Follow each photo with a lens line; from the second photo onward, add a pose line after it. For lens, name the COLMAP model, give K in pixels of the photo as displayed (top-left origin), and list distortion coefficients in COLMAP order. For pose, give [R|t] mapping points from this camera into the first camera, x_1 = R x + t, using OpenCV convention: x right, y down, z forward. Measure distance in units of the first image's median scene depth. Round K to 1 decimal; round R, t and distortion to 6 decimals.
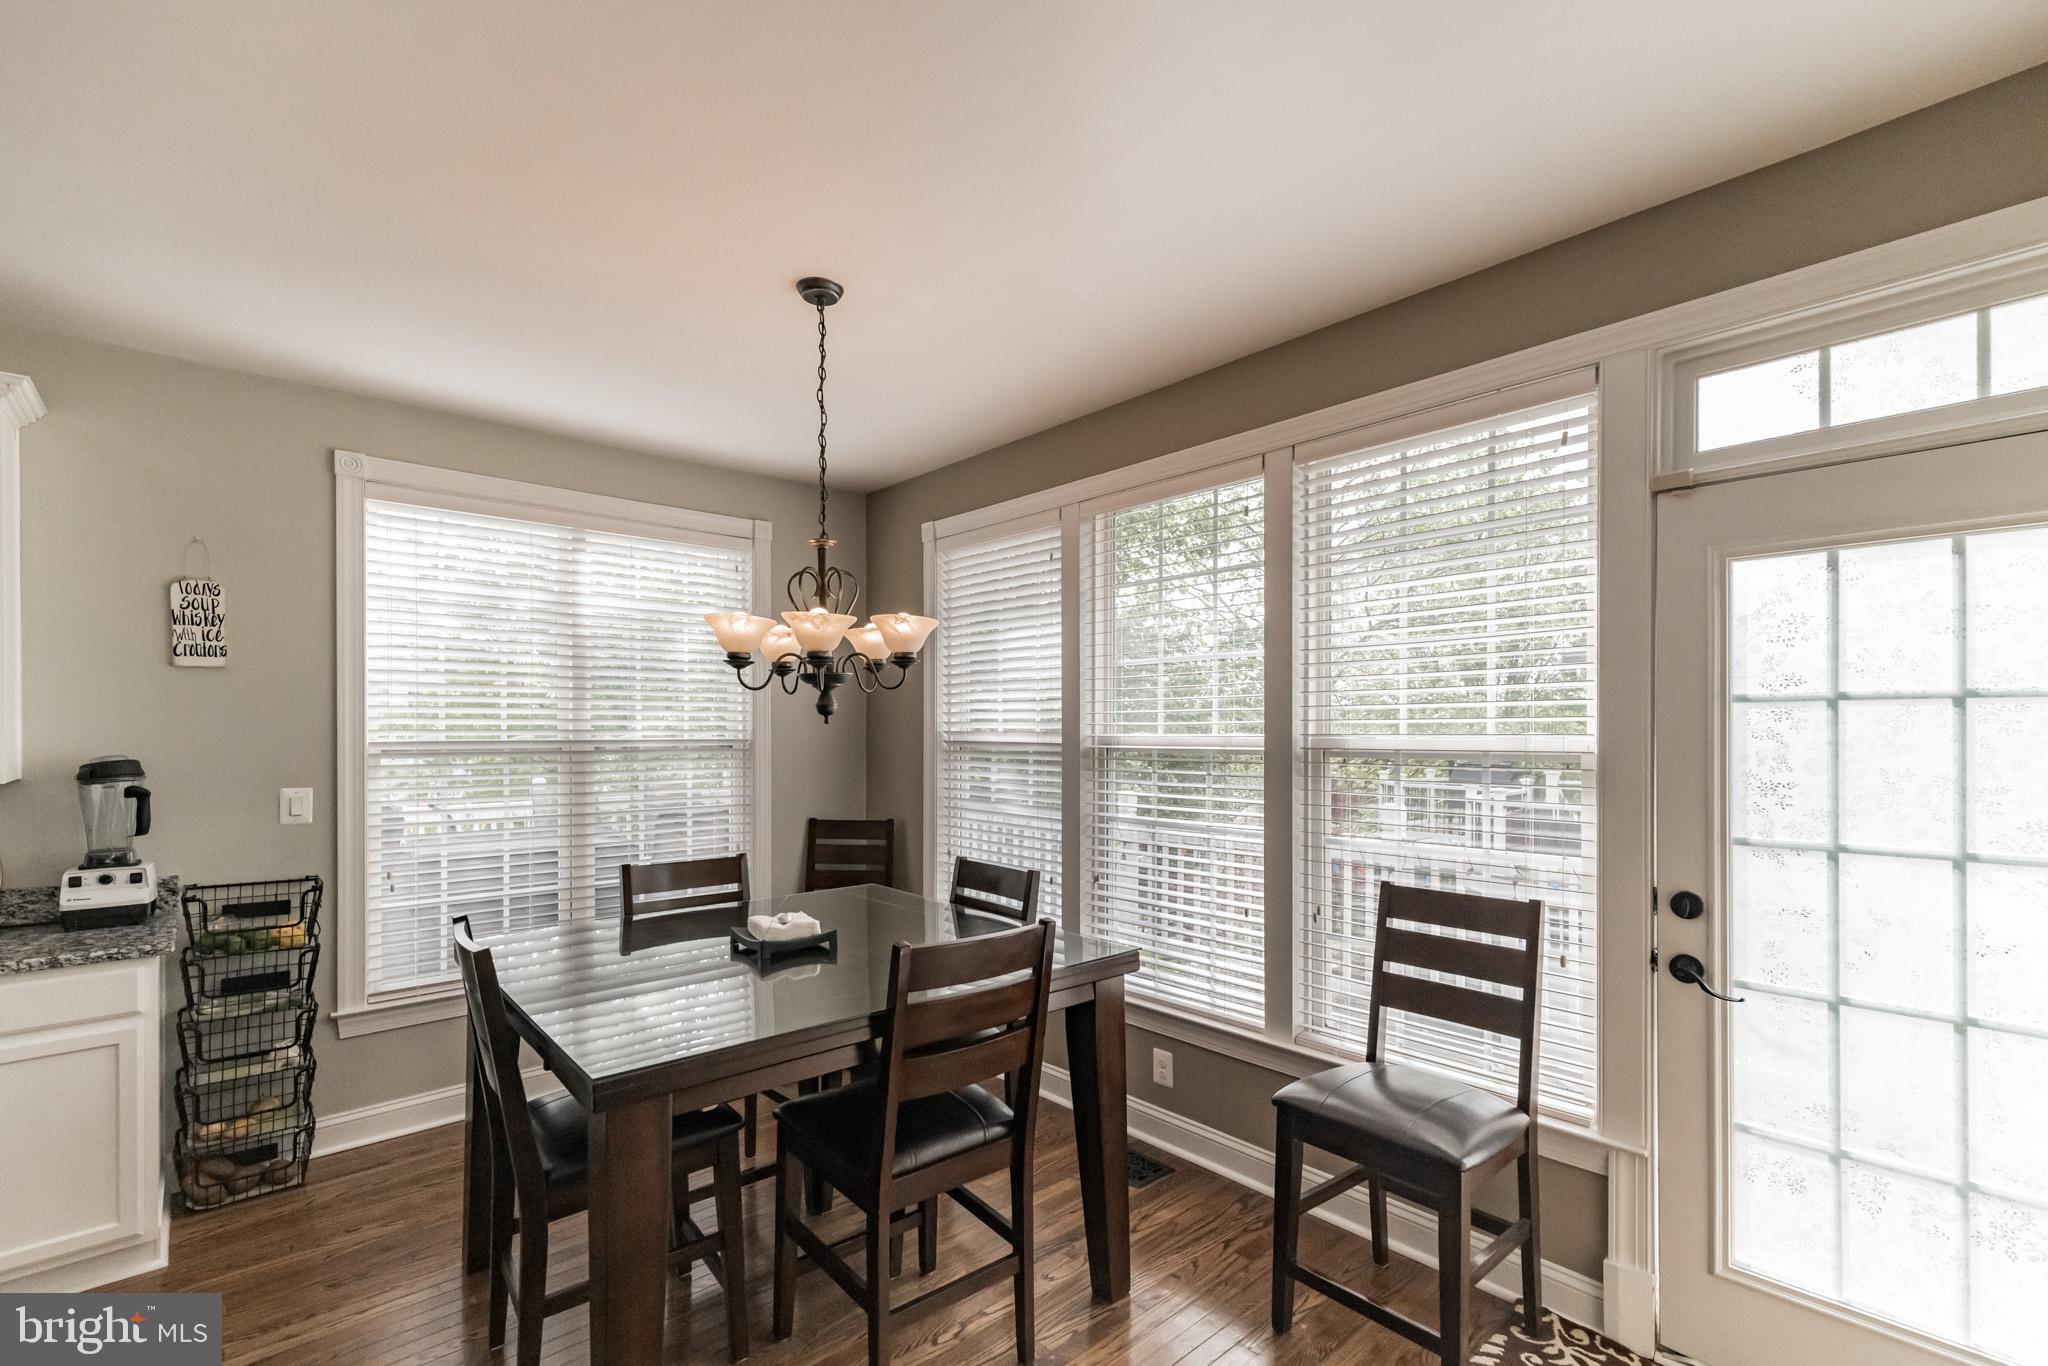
lens RADIAL K [[904.1, 0, 1009.9], [0, 904.1, 722.1], [0, 0, 1]] dist [0.009141, 0.000671]
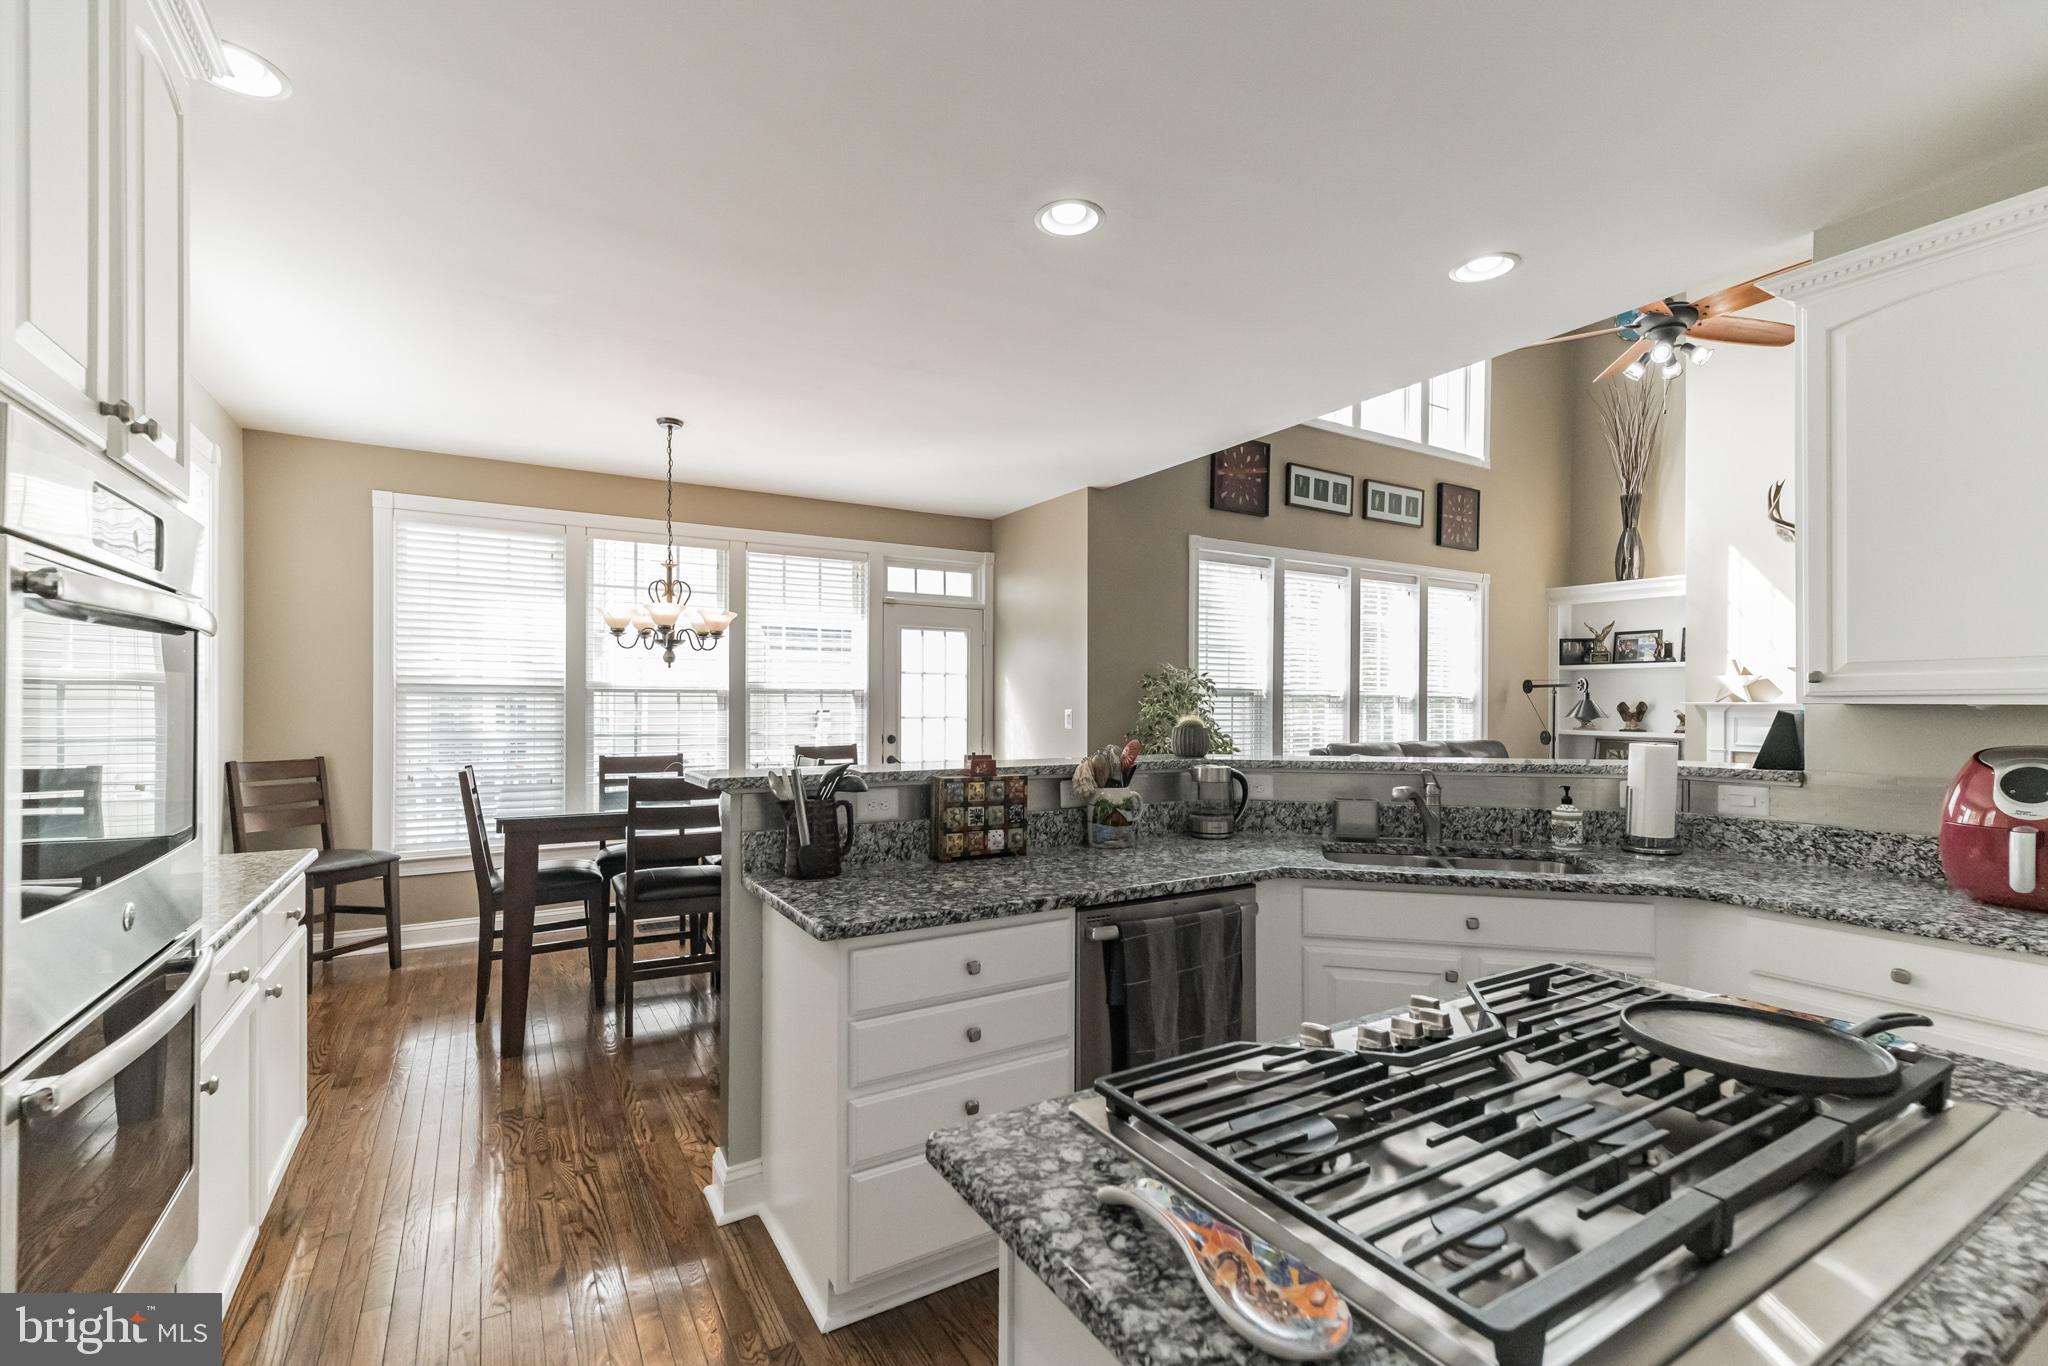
lens RADIAL K [[904.1, 0, 1020.0], [0, 904.1, 698.3], [0, 0, 1]] dist [0.009141, 0.000671]
pose [[0.191464, 0.009861, 0.981450, -1.790461], [-0.009405, 0.999922, -0.008212, 0.069379], [-0.981455, -0.007658, 0.191542, -0.009524]]
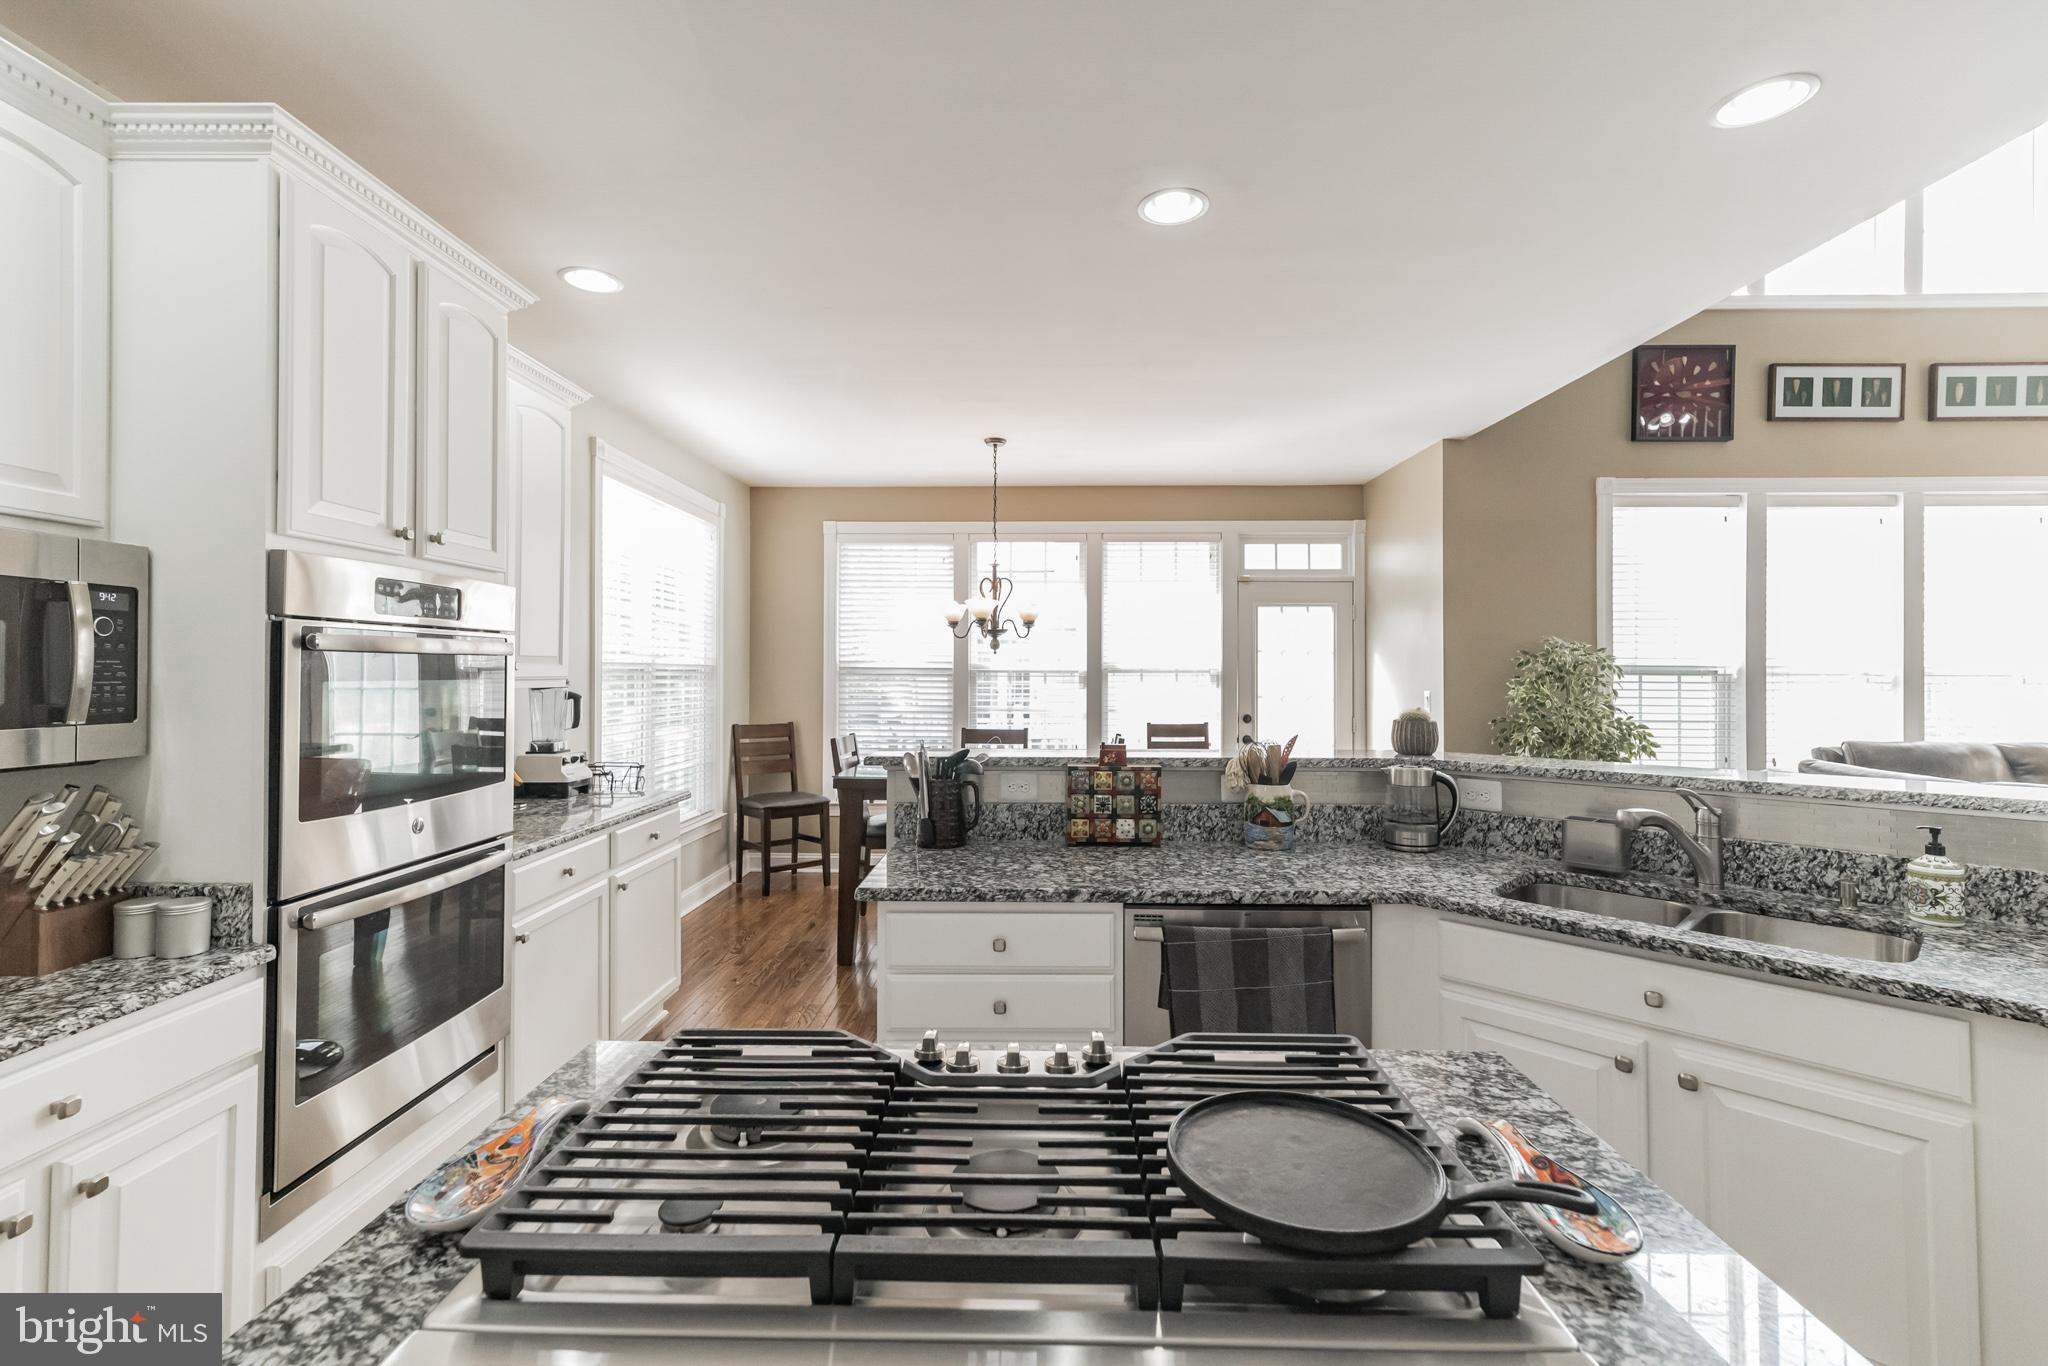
lens RADIAL K [[904.1, 0, 1020.4], [0, 904.1, 656.6], [0, 0, 1]] dist [0.009141, 0.000671]
pose [[0.685806, 0.017150, 0.727582, -1.627763], [-0.008651, 0.999844, -0.015413, 0.039007], [-0.727733, 0.004276, 0.685847, -0.429903]]
